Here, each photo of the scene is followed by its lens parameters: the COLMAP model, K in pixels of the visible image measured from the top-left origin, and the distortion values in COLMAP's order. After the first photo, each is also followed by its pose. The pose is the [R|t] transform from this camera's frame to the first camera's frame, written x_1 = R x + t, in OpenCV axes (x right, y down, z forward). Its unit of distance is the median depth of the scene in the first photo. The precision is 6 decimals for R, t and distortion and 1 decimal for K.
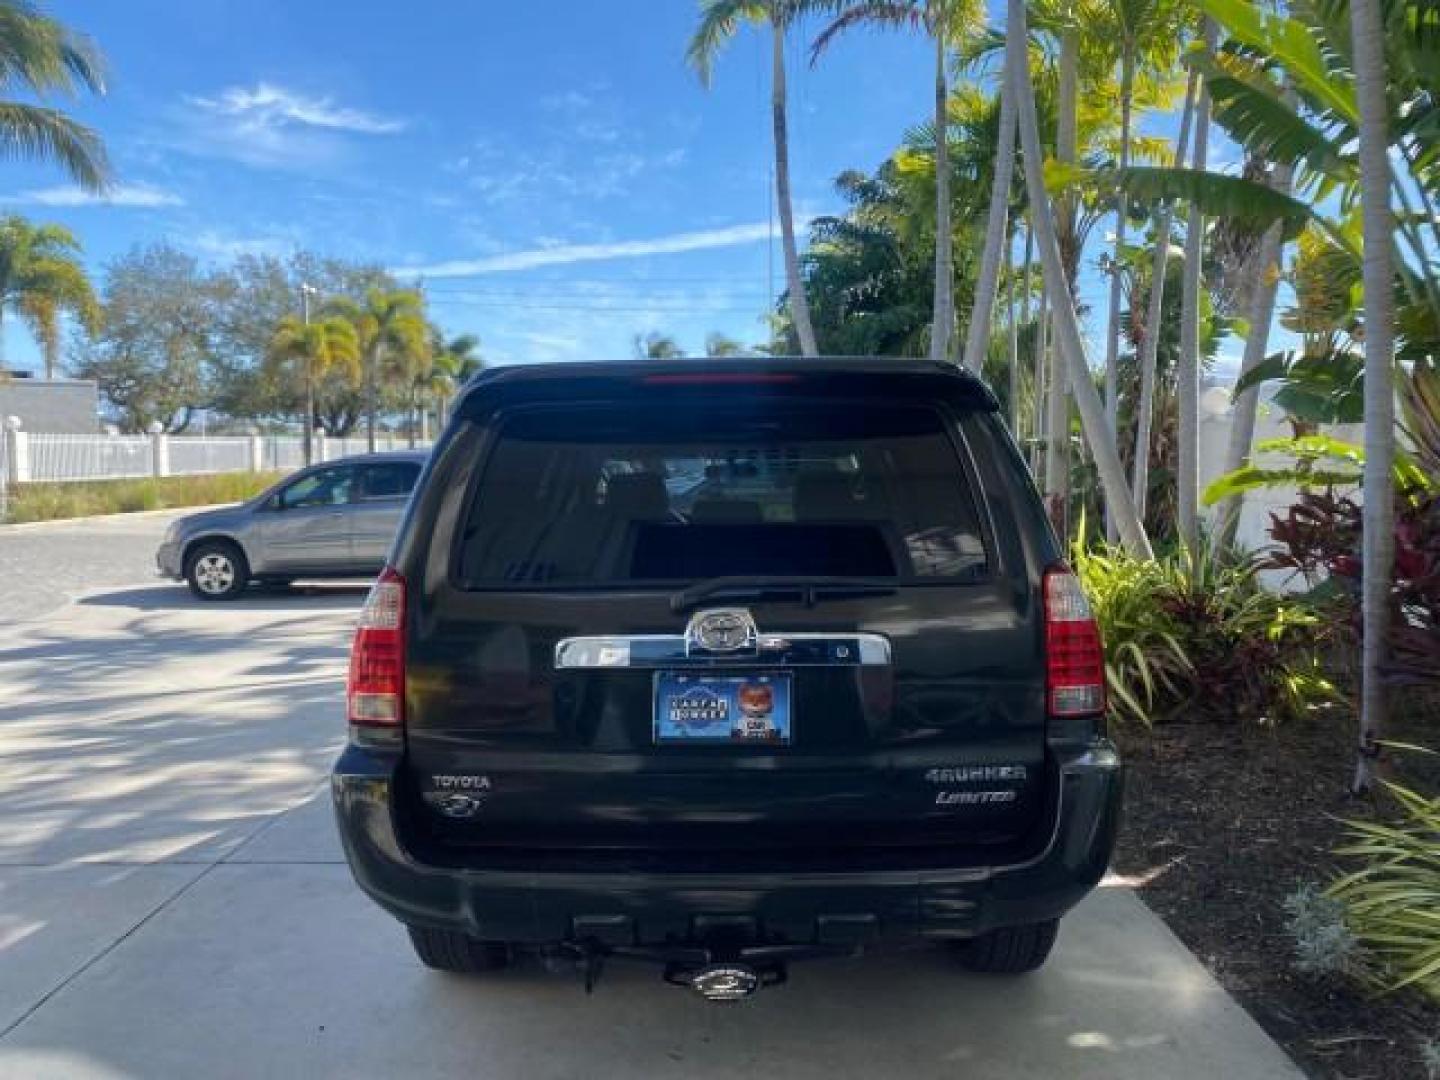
lens RADIAL K [[1097.9, 0, 713.9], [0, 1097.9, 530.8], [0, 0, 1]] dist [0.011143, -0.001189]
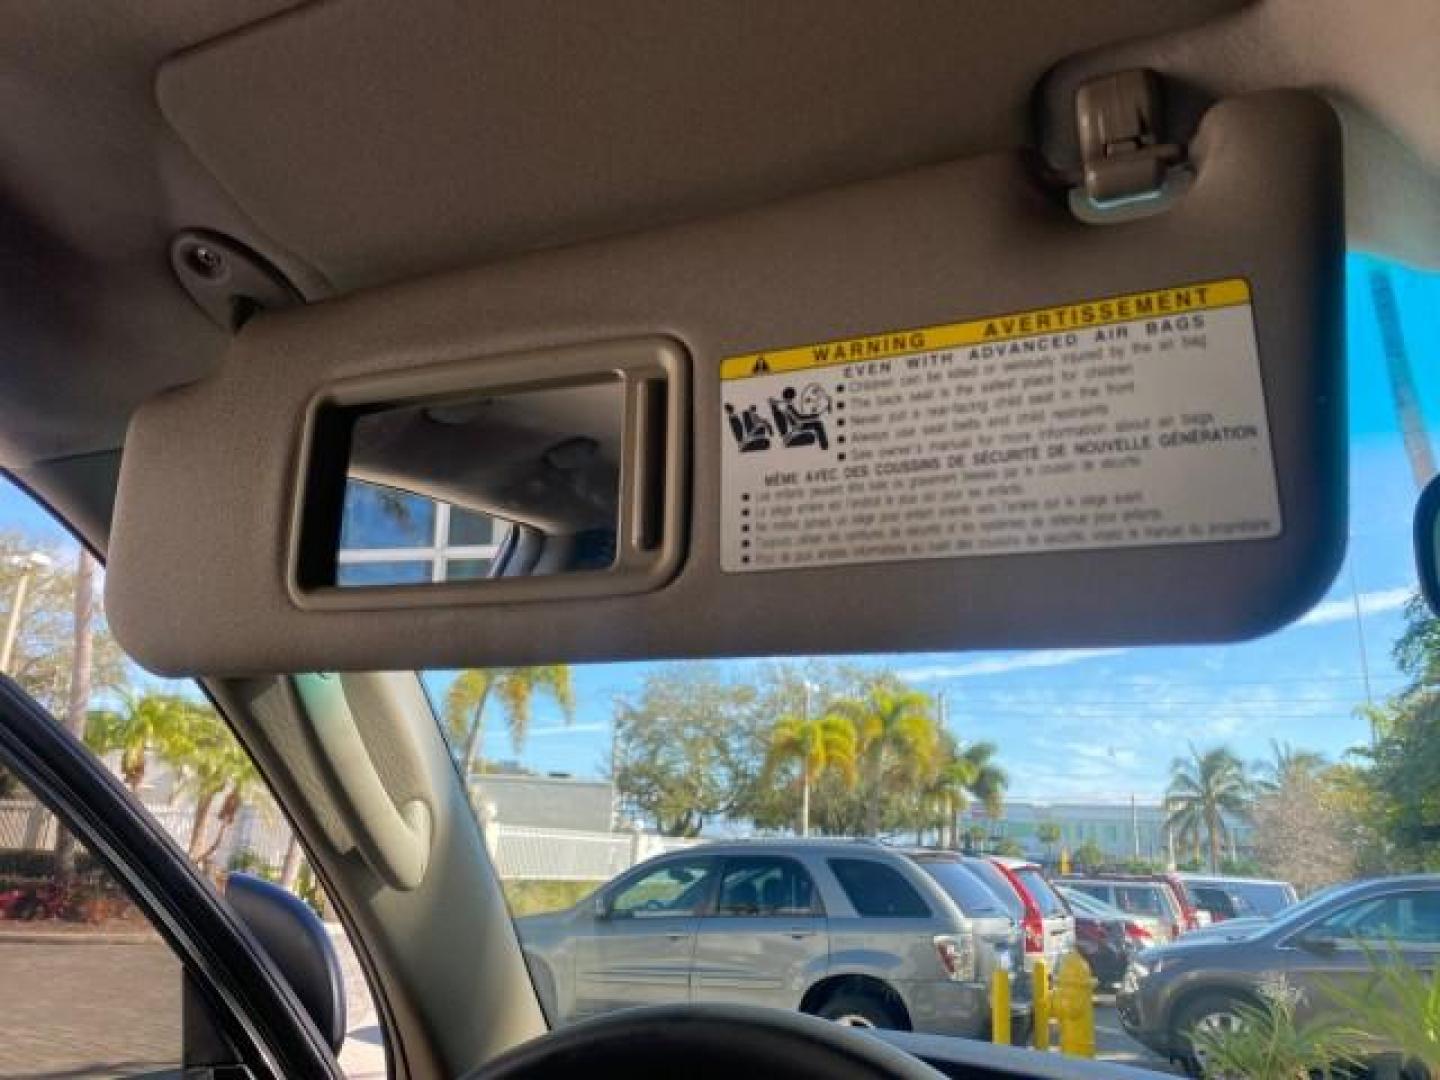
lens RADIAL K [[1092.1, 0, 723.9], [0, 1092.1, 539.2], [0, 0, 1]] dist [0.185701, -0.391408]
pose [[0.894824, -0.081746, -0.438871, -0.003944], [-0.083098, 0.935409, -0.343664, -0.006933], [0.438617, 0.343988, 0.830233, 0.278857]]
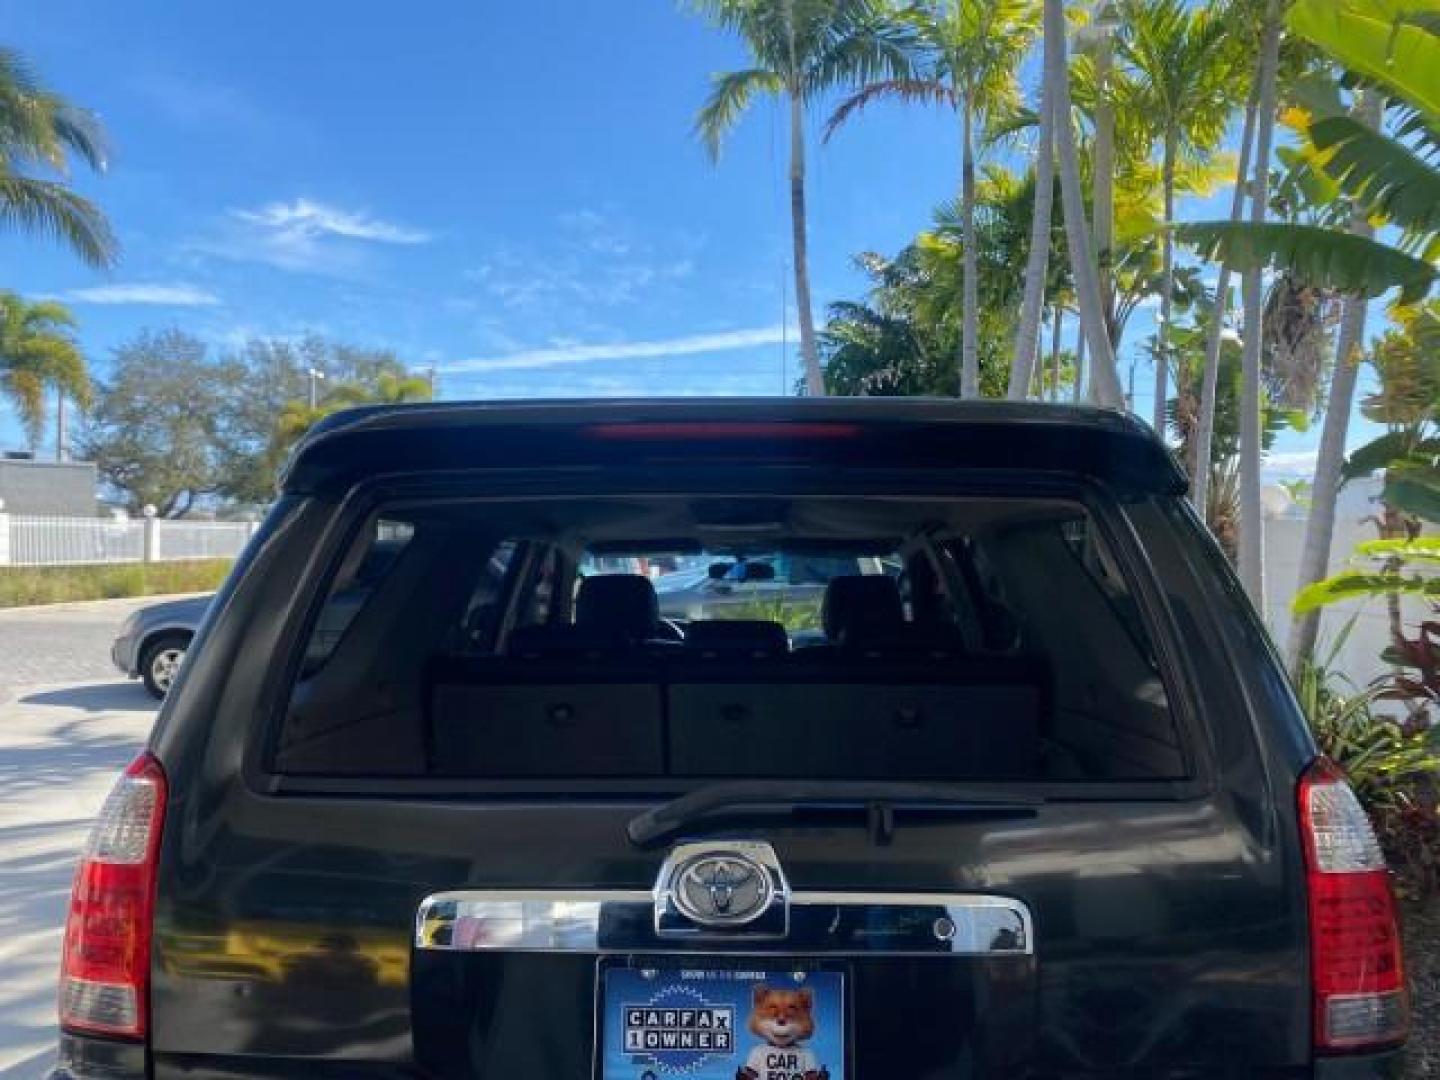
lens RADIAL K [[1101.0, 0, 720.0], [0, 1101.0, 540.0], [0, 0, 1]] dist [0.006085, 0.002638]
pose [[0.999884, 0.014825, -0.003623, 0.000757], [-0.015055, 0.997054, -0.075211, -0.005185], [0.002498, 0.075257, 0.997161, 0.059538]]
